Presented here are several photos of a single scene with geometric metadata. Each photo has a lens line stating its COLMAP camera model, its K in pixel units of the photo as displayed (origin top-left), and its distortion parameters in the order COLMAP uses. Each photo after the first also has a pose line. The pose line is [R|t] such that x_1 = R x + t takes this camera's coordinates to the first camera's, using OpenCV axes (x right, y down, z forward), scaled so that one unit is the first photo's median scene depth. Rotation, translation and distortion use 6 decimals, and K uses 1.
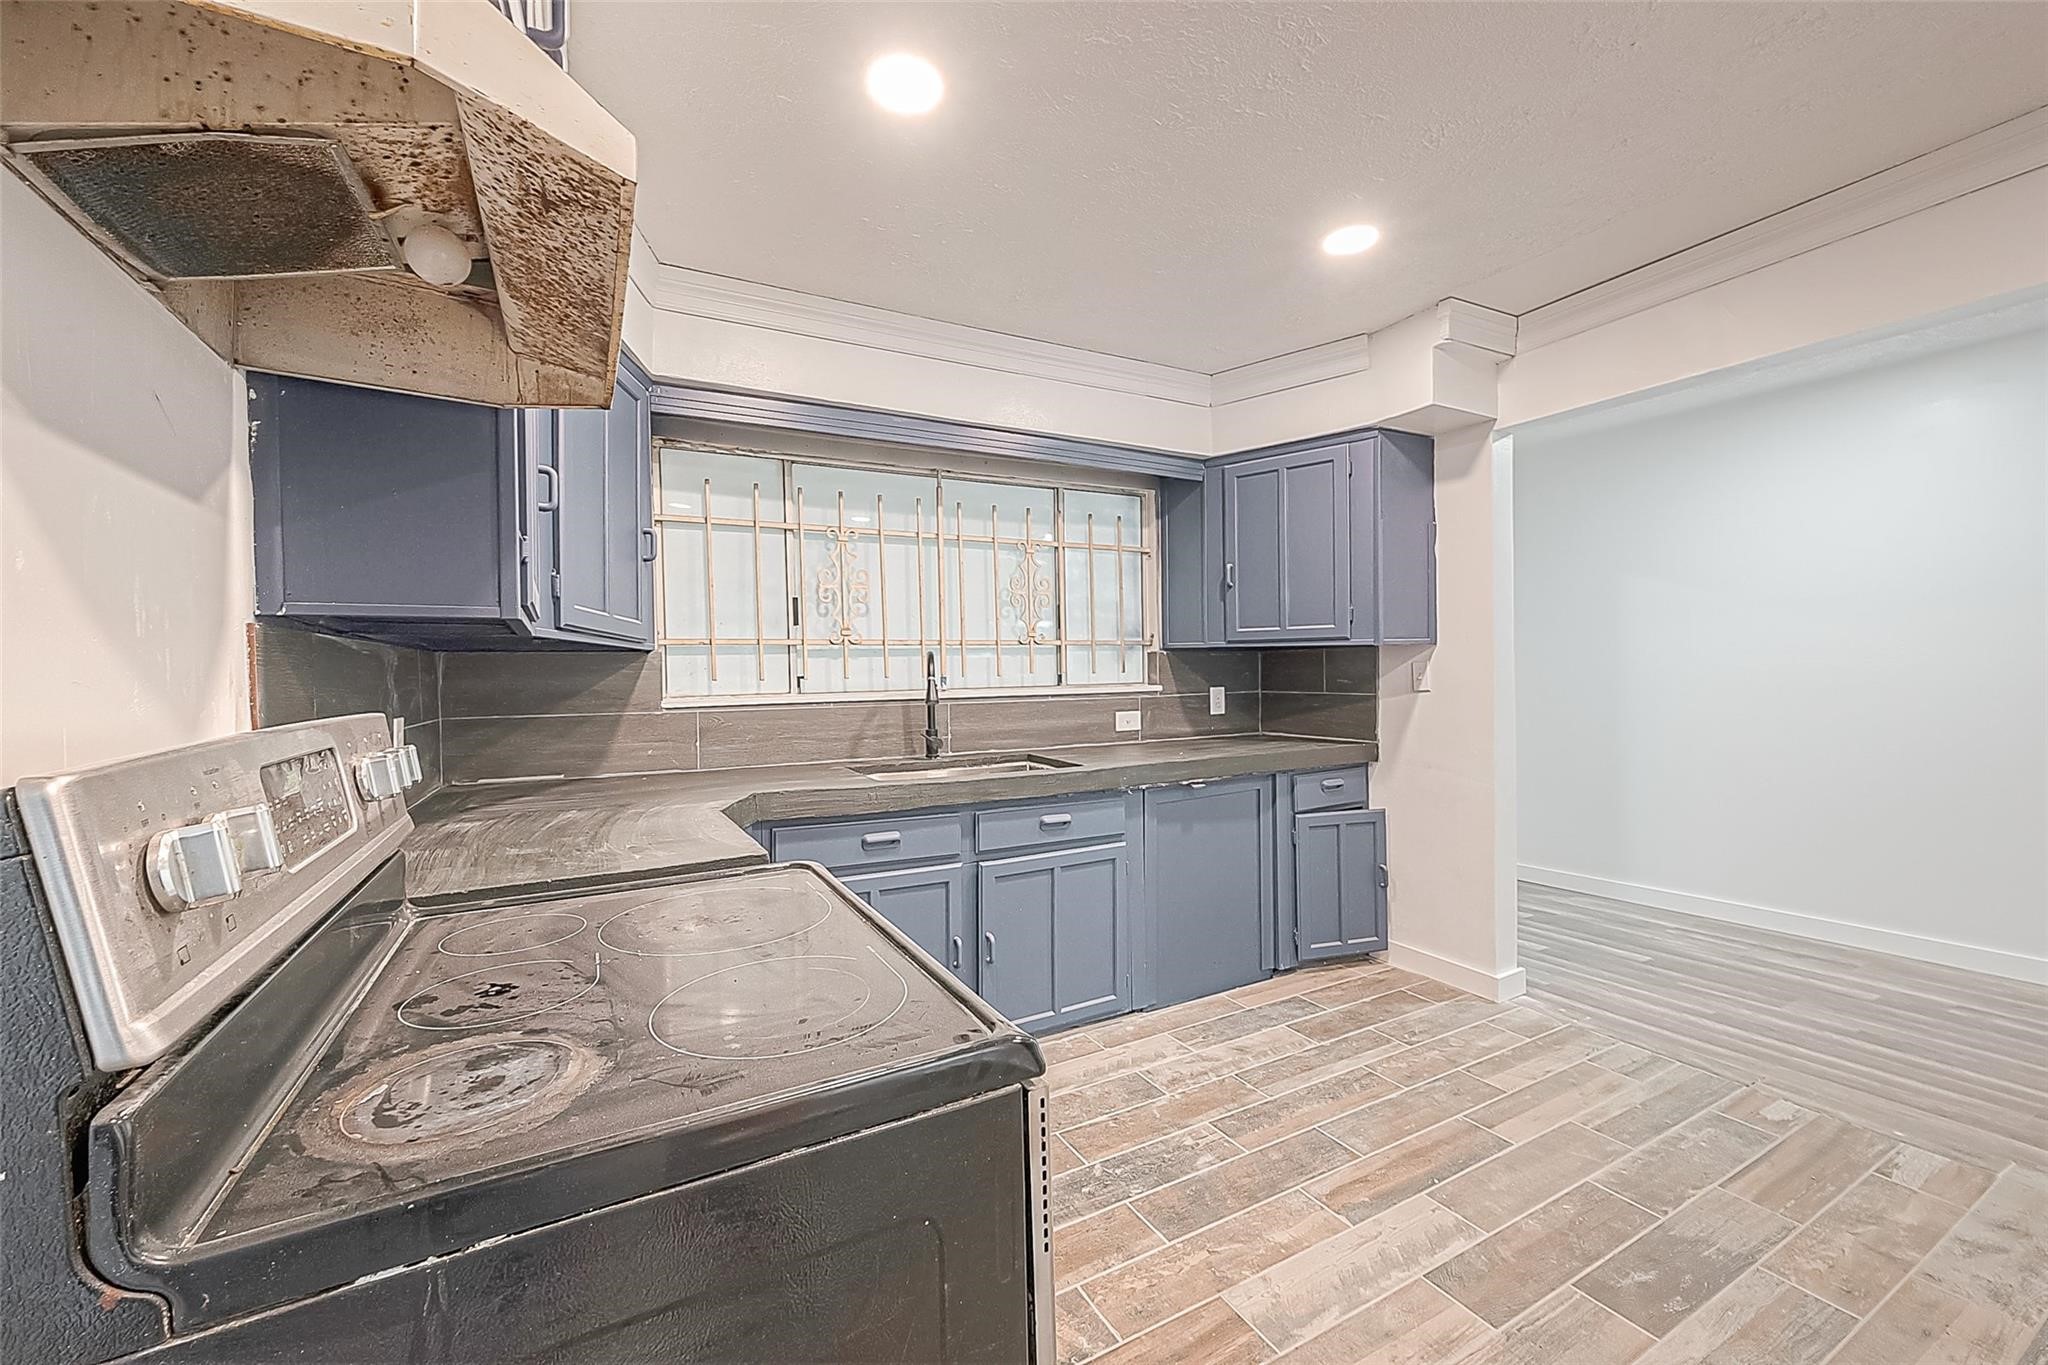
lens RADIAL K [[813.6, 0, 1028.2], [0, 813.6, 682.4], [0, 0, 1]] dist [0.000104, 0.000240]
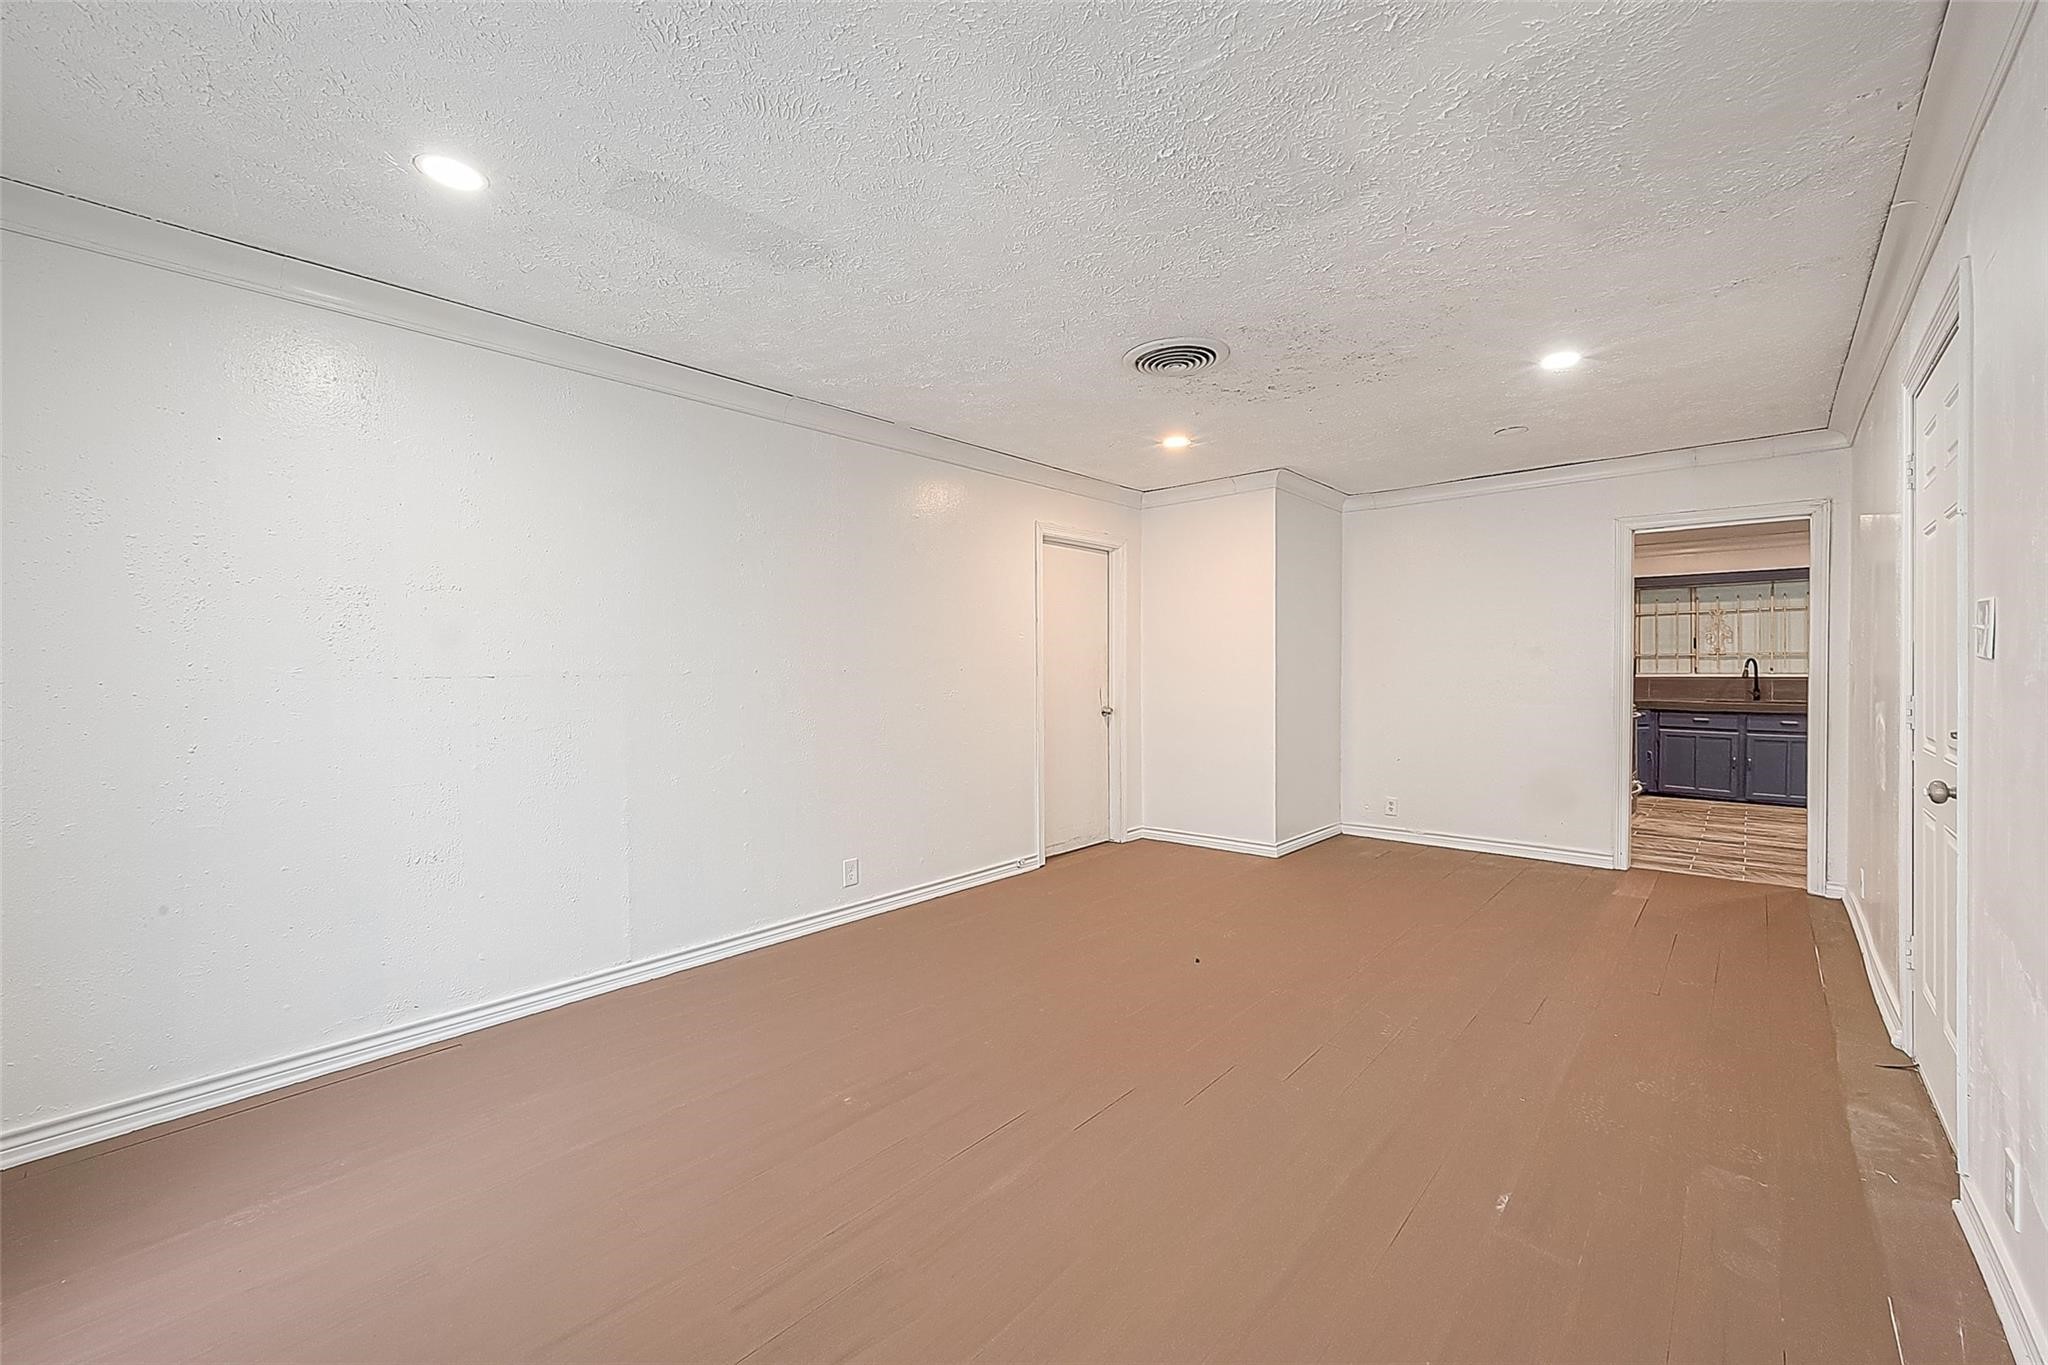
lens RADIAL K [[843.9, 0, 1030.3], [0, 843.9, 674.3], [0, 0, 1]] dist [-0.001933, -0.000226]
pose [[0.344434, 0.022602, -0.938538, 1.523656], [-0.014008, 0.999723, 0.018934, -0.005593], [0.938706, 0.006626, 0.344656, -1.957407]]
